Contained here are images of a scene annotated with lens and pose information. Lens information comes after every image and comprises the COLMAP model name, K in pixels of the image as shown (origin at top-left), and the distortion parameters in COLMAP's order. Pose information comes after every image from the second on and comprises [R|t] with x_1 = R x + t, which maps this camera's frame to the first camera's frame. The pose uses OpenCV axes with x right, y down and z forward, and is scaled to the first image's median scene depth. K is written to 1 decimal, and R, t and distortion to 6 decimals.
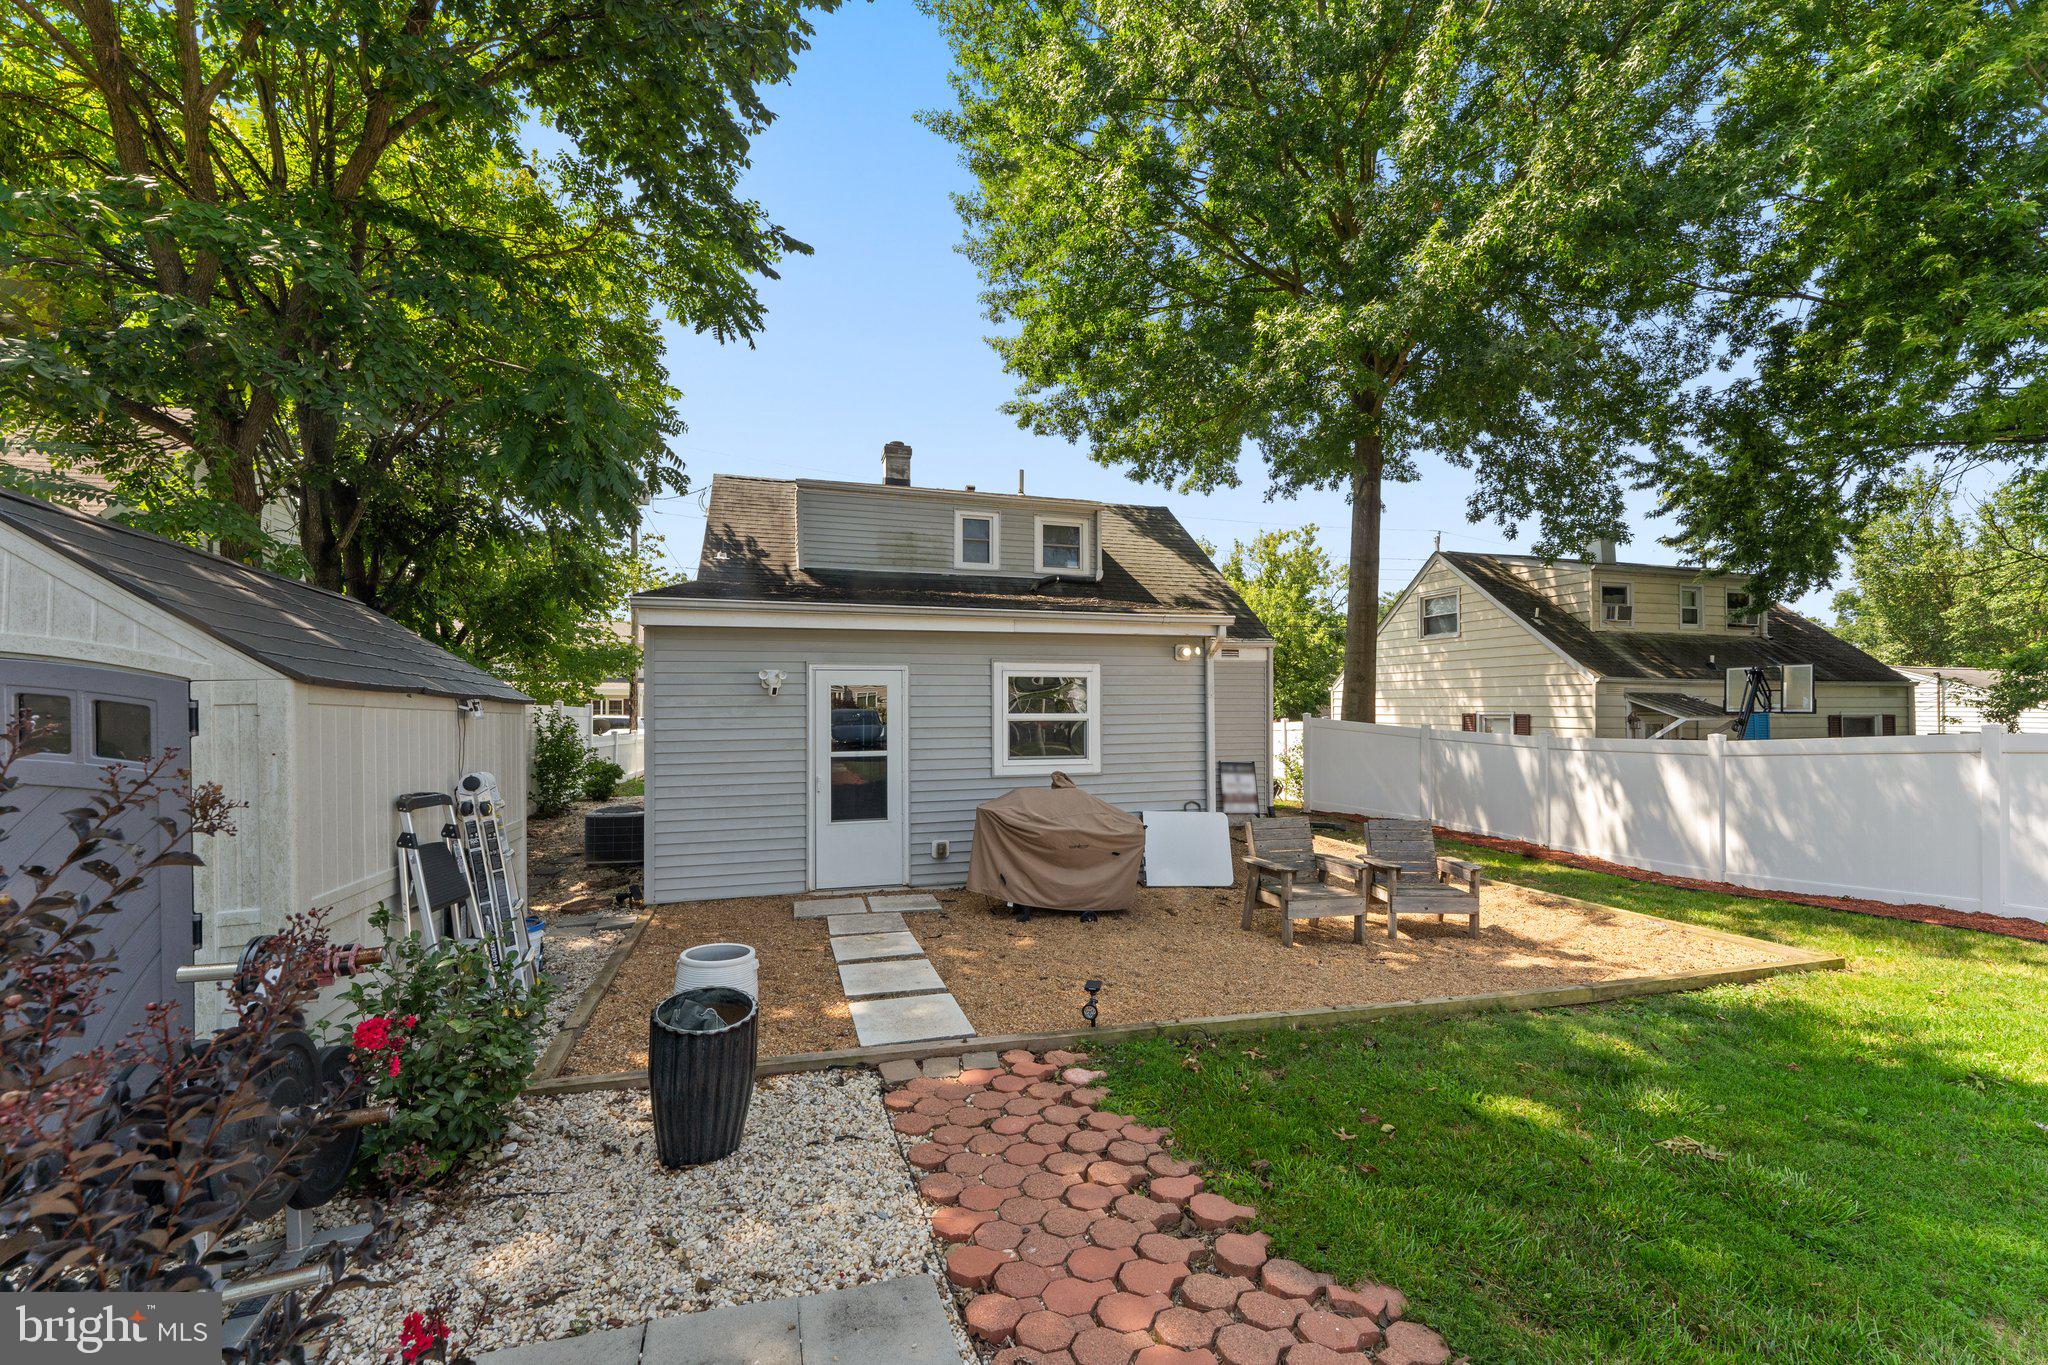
lens RADIAL K [[823.3, 0, 1018.2], [0, 823.3, 663.5], [0, 0, 1]] dist [0.000173, 0.000310]
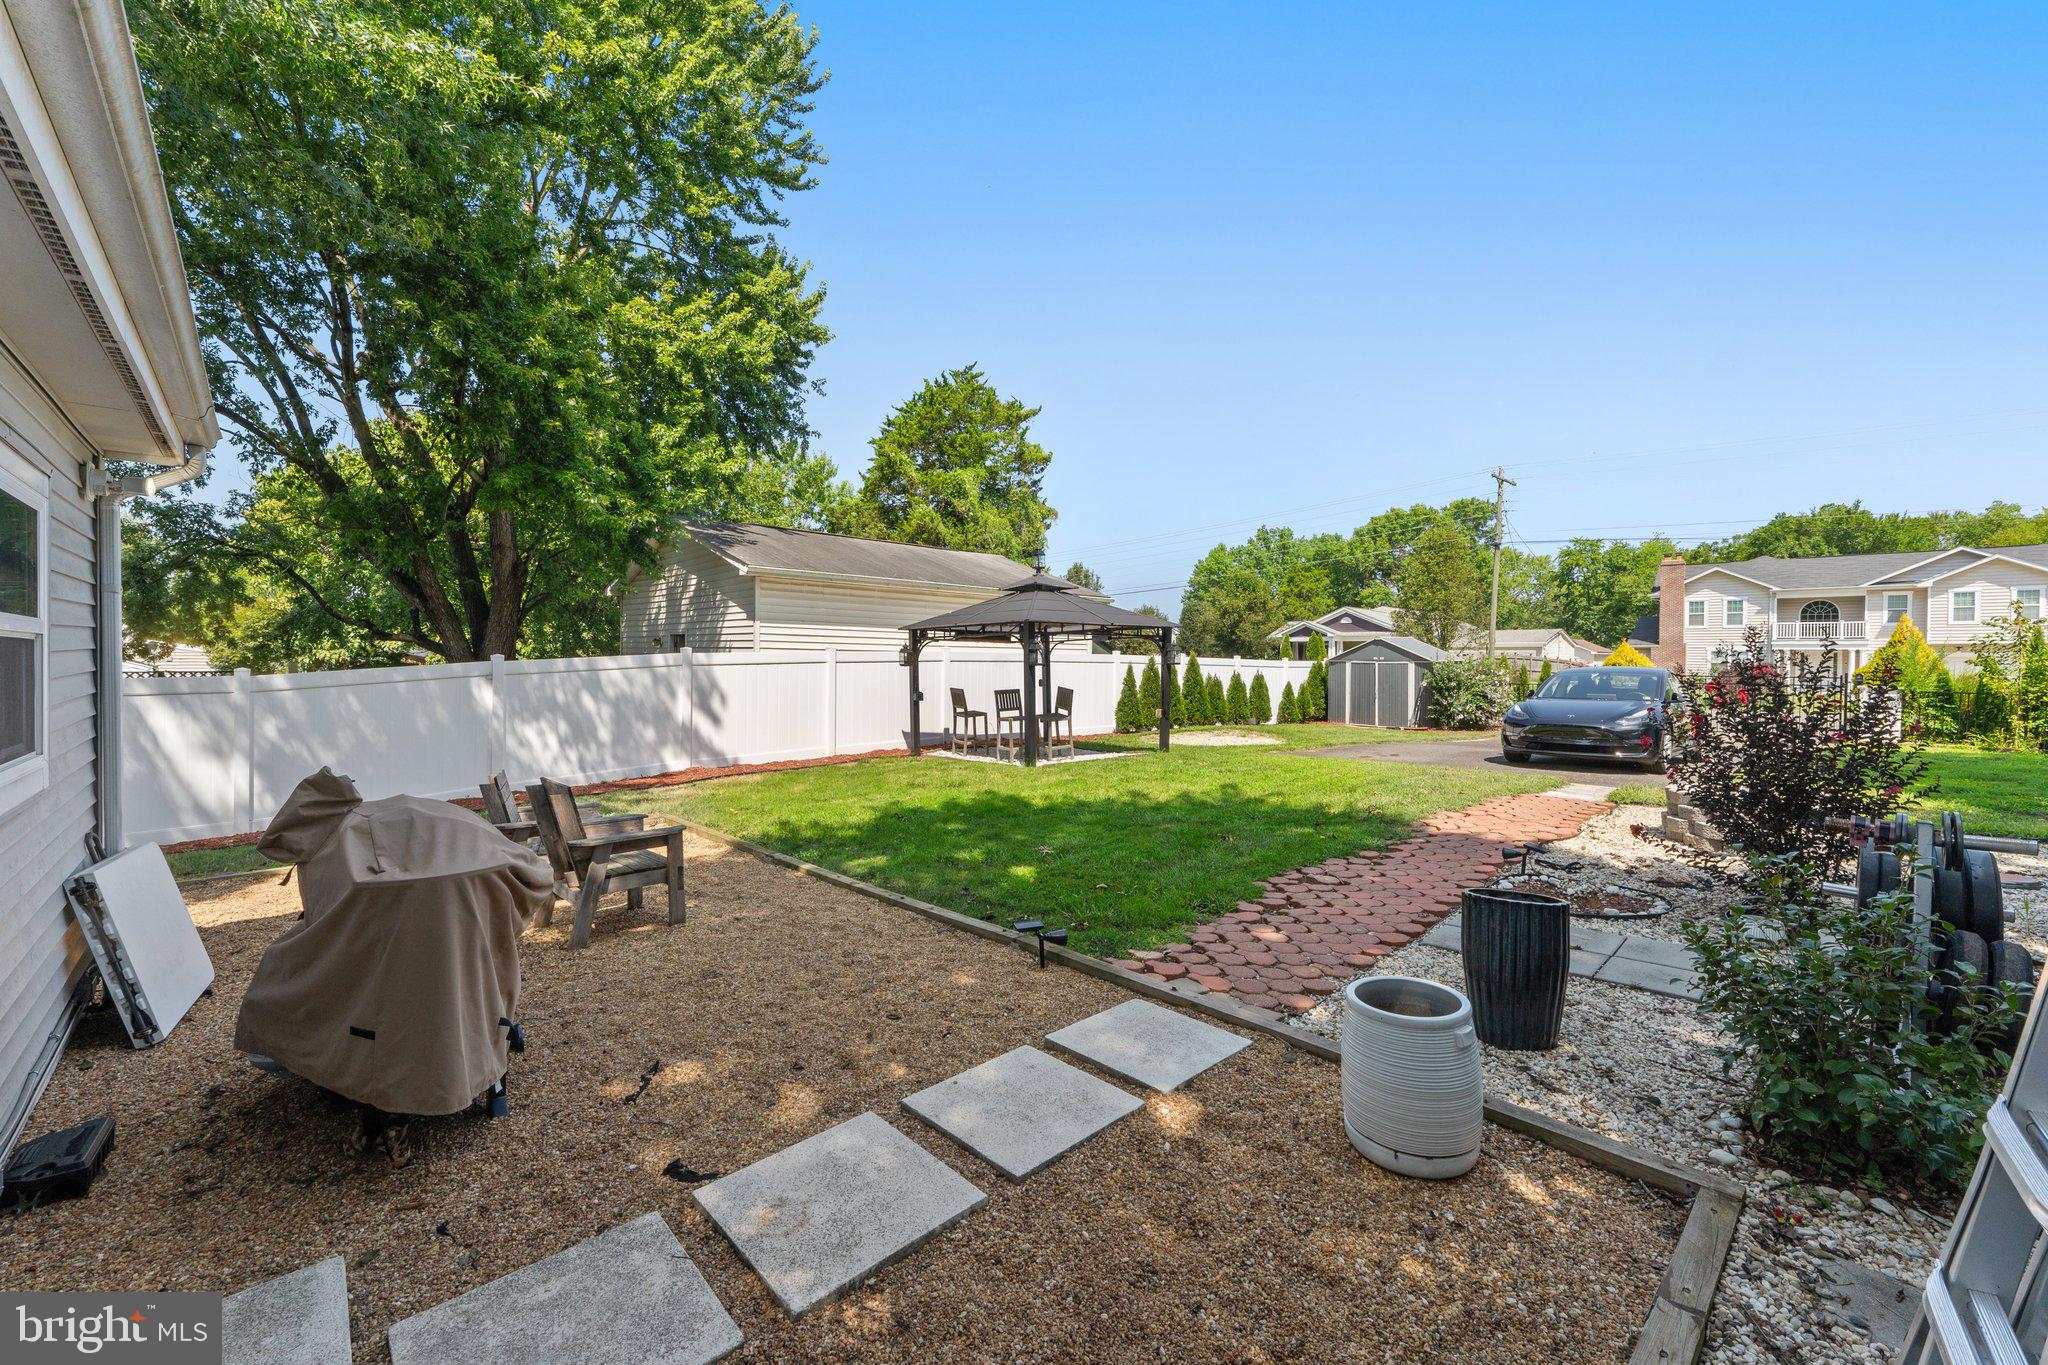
lens RADIAL K [[823.3, 0, 1034.1], [0, 823.3, 678.8], [0, 0, 1]] dist [0.000173, 0.000310]
pose [[-0.438066, -0.026416, 0.898555, -0.420361], [-0.053934, 0.998540, 0.003062, 0.060284], [-0.897323, -0.047121, -0.438851, 0.801408]]
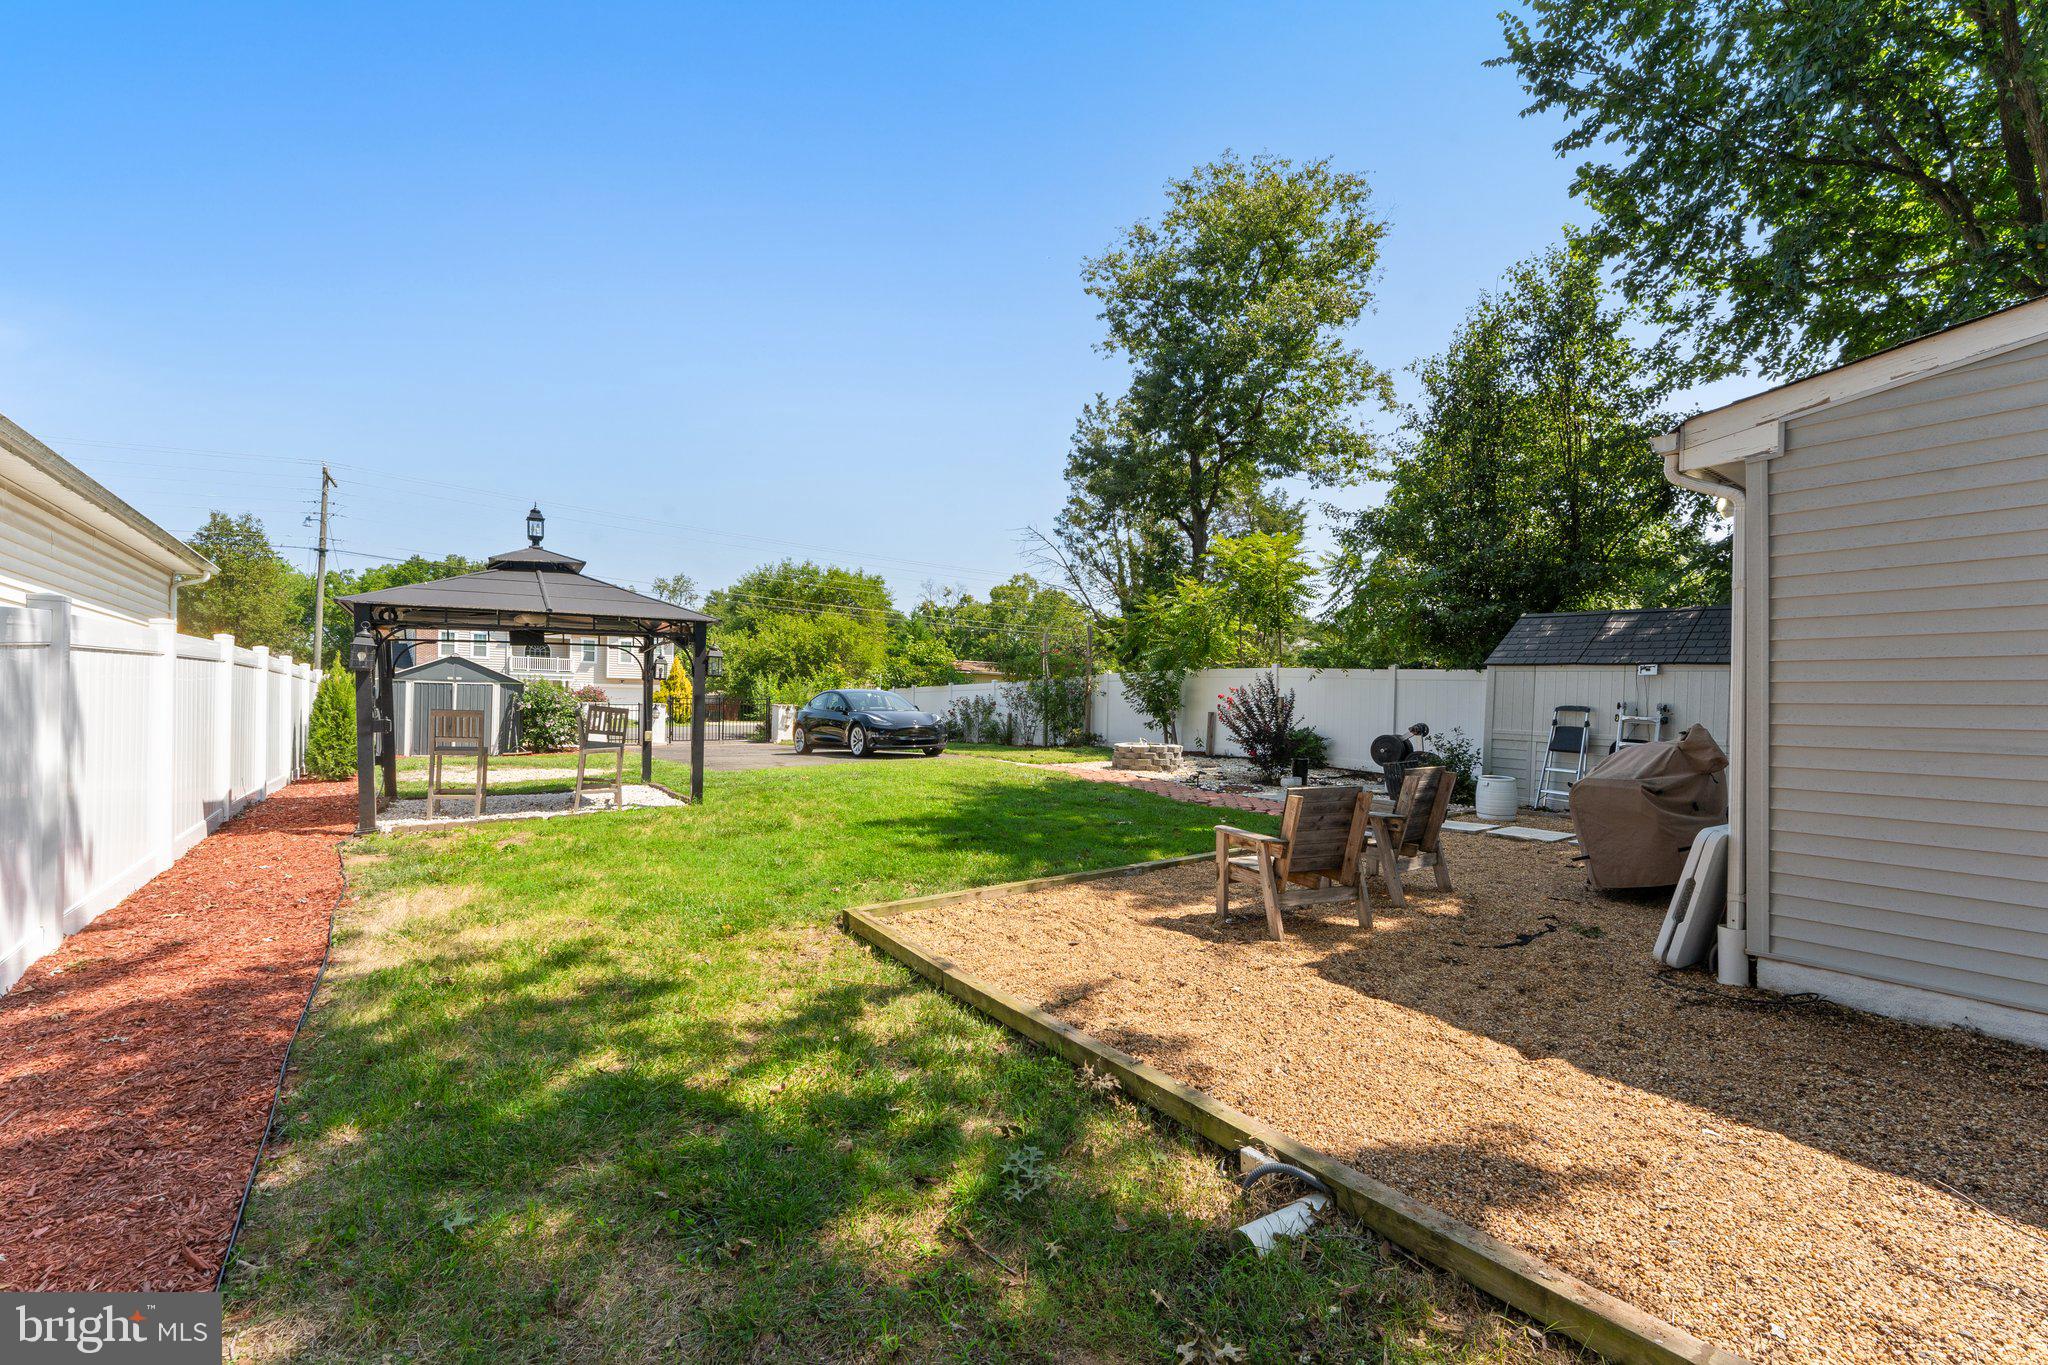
lens RADIAL K [[823.3, 0, 1021.7], [0, 823.3, 690.9], [0, 0, 1]] dist [0.000173, 0.000310]
pose [[-0.936623, -0.019769, -0.349780, 0.827353], [0.003058, 0.997907, -0.064589, 0.134654], [0.350324, -0.061565, -0.934603, 1.371661]]
